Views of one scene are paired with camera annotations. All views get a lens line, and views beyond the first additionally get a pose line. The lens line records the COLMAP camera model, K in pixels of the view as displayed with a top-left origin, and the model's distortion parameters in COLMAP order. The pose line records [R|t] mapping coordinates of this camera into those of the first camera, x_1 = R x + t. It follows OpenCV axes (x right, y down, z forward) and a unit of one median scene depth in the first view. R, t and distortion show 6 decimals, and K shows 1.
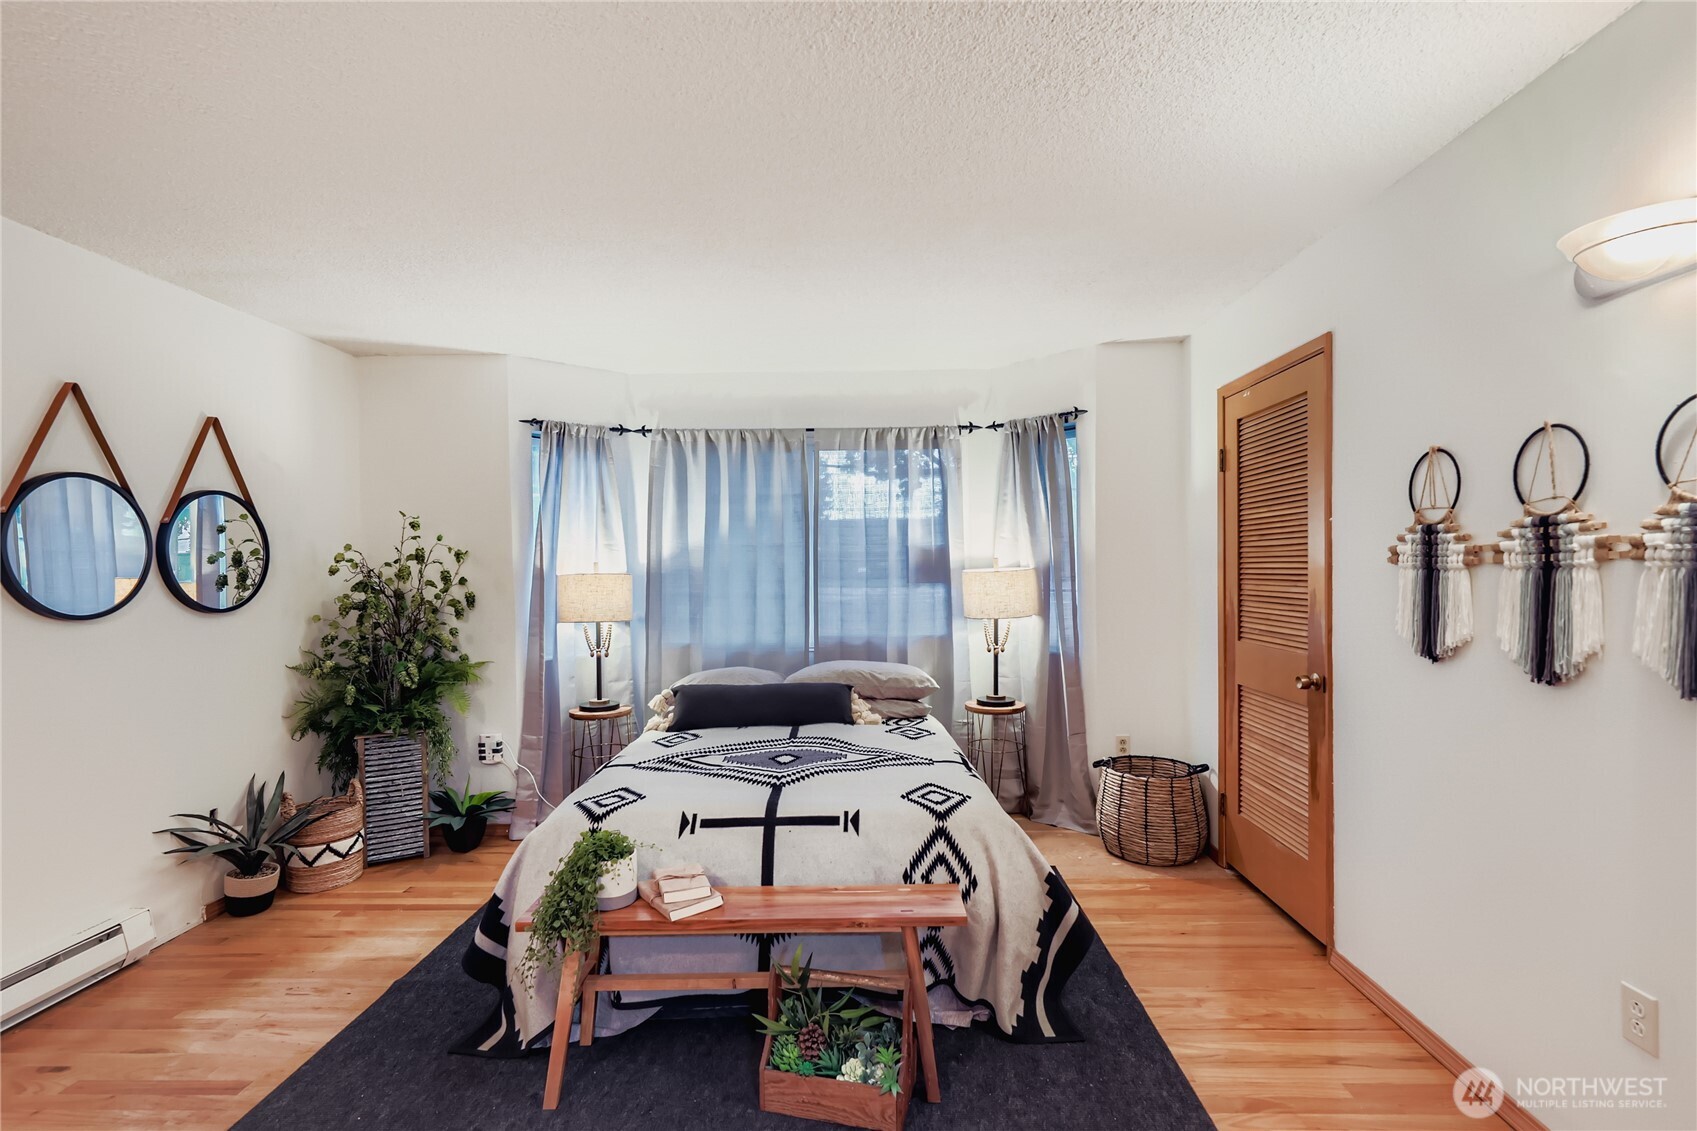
lens RADIAL K [[791.4, 0, 857.4], [0, 791.4, 575.1], [0, 0, 1]] dist [-0.000350, 0.000445]
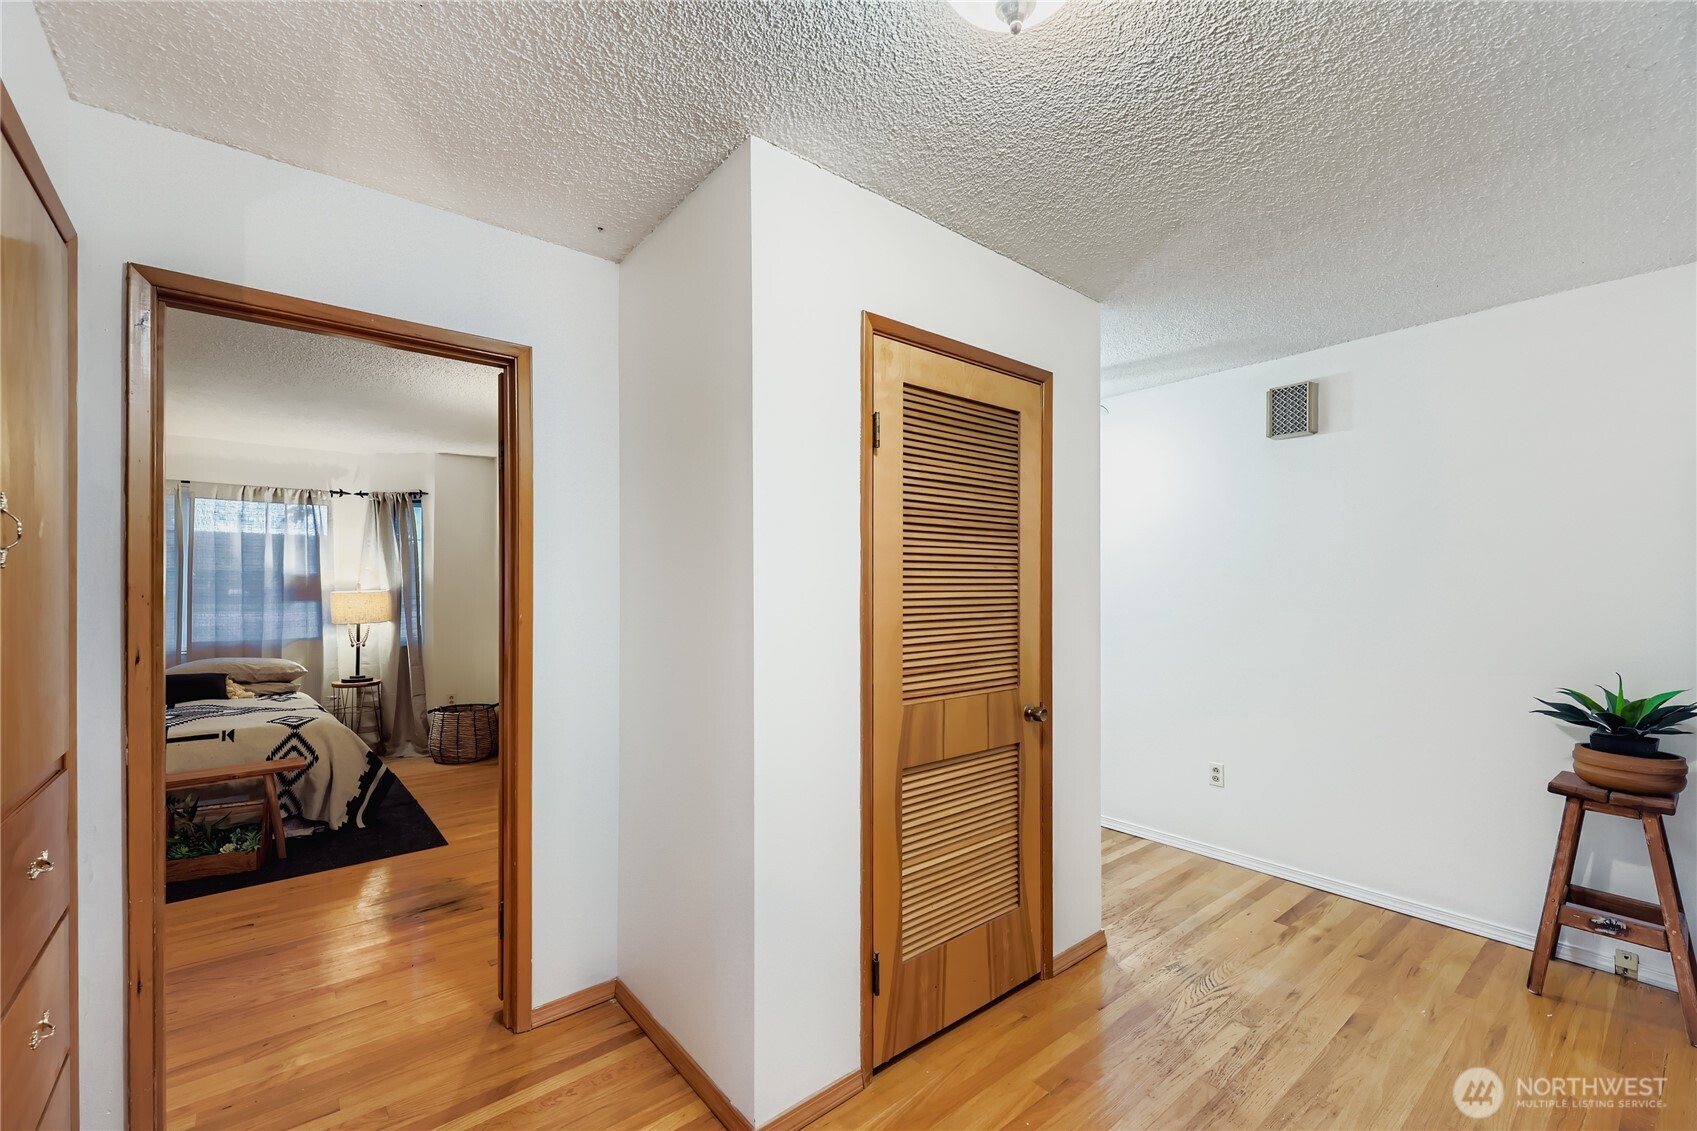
lens RADIAL K [[713.2, 0, 870.2], [0, 713.2, 586.6], [0, 0, 1]] dist [0.015572, -0.005250]
pose [[0.746257, 0.013345, 0.665525, -0.007576], [-0.002746, 0.999852, -0.016971, 0.005046], [-0.665653, 0.010837, 0.746183, -0.727155]]
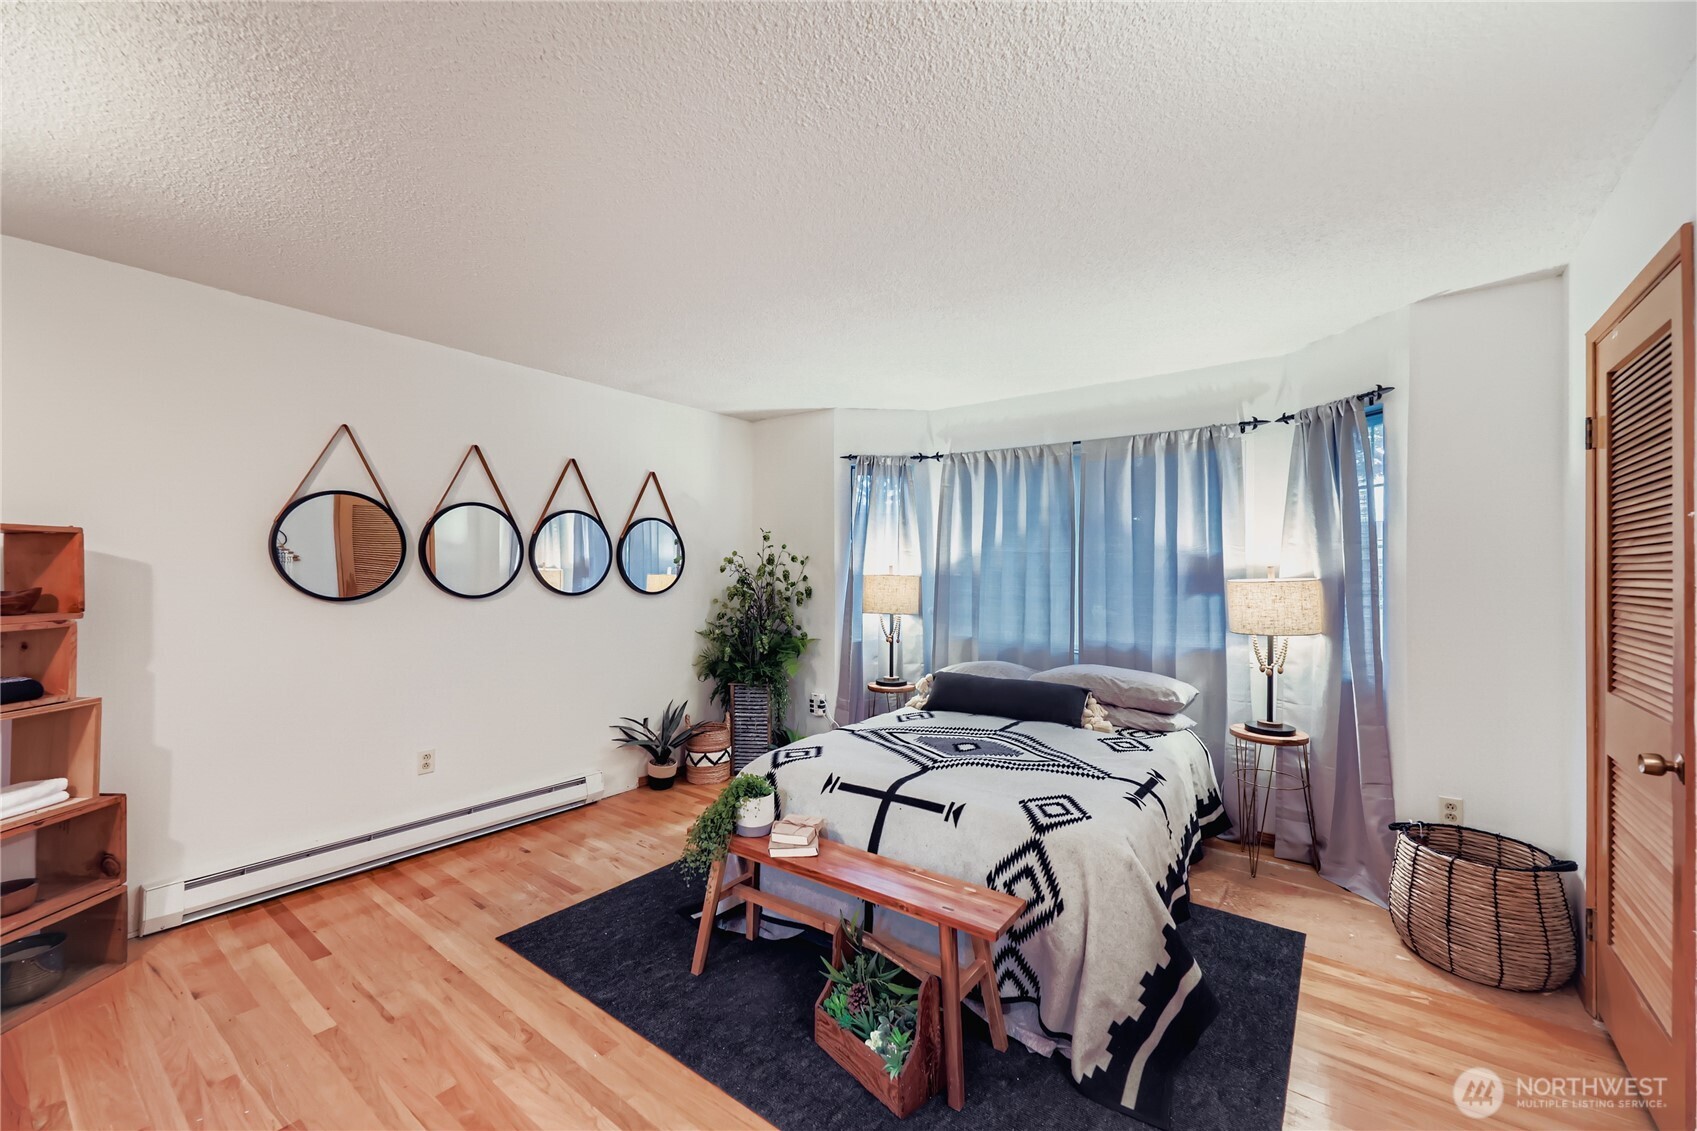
lens RADIAL K [[675.9, 0, 848.5], [0, 675.9, 565.5], [0, 0, 1]] dist [0.015356, -0.004000]
pose [[0.809179, 0.013187, -0.587414, 0.264421], [-0.023275, 0.999683, -0.009620, -0.005510], [0.587100, 0.021456, 0.809230, 0.113319]]
